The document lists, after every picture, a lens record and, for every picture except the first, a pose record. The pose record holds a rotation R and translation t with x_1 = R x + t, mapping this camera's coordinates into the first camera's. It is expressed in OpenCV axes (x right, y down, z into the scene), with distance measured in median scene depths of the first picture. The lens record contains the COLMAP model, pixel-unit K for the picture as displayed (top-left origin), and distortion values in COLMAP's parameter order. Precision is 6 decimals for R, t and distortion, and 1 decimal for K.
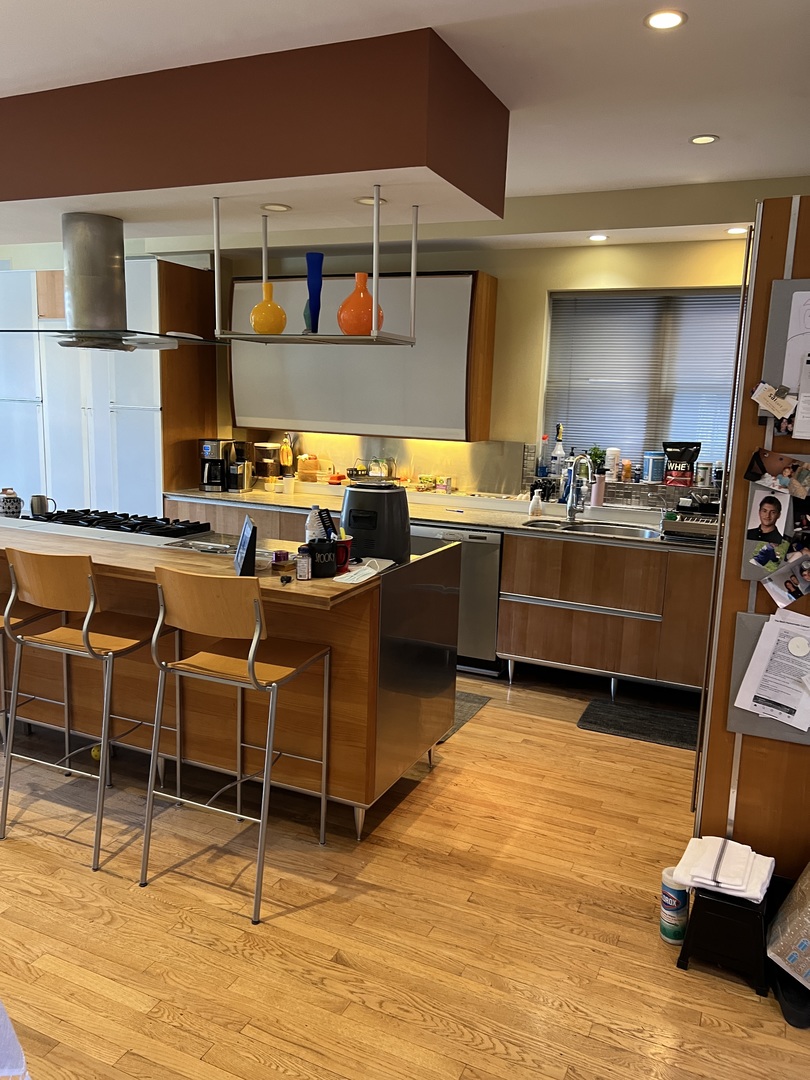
lens RADIAL K [[813.8, 0, 405.1], [0, 813.8, 546.1], [0, 0, 1]] dist [0.024318, -0.004552]
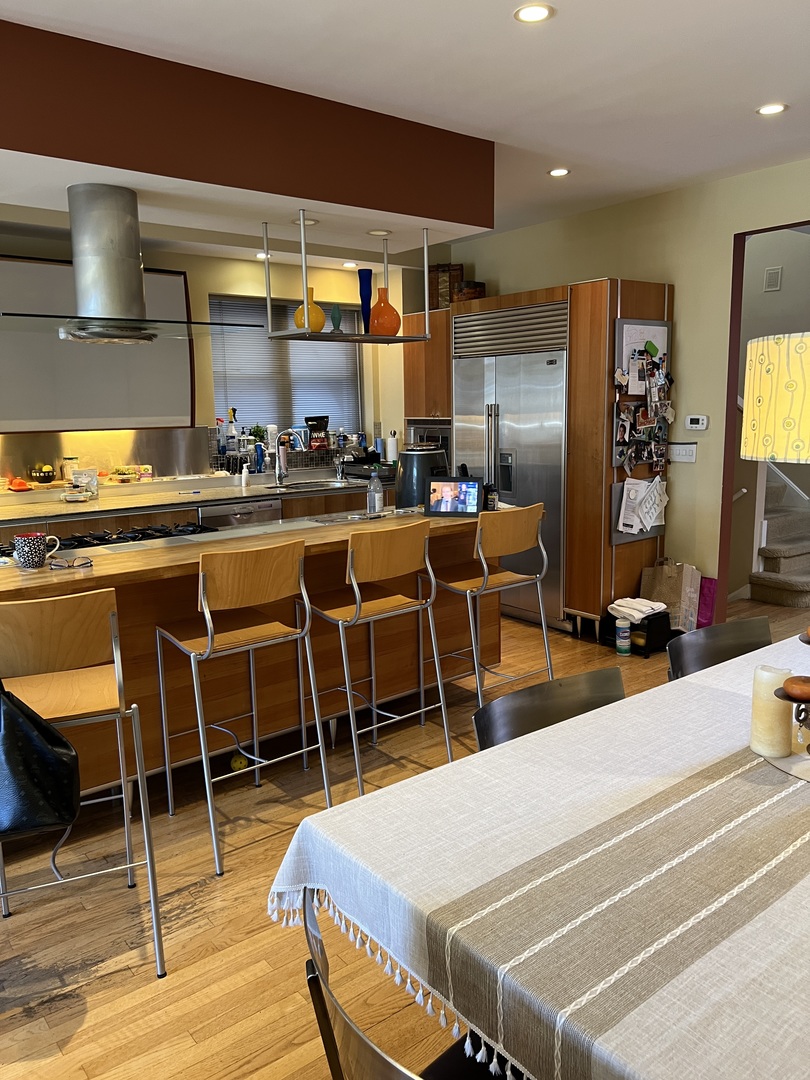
lens RADIAL K [[813.8, 0, 405.1], [0, 813.8, 546.1], [0, 0, 1]] dist [0.024318, -0.004552]
pose [[0.443419, -0.196400, 0.874532, -0.813913], [0.189379, 0.974200, 0.122762, -0.057206], [-0.876080, 0.111183, 0.469172, 0.270598]]
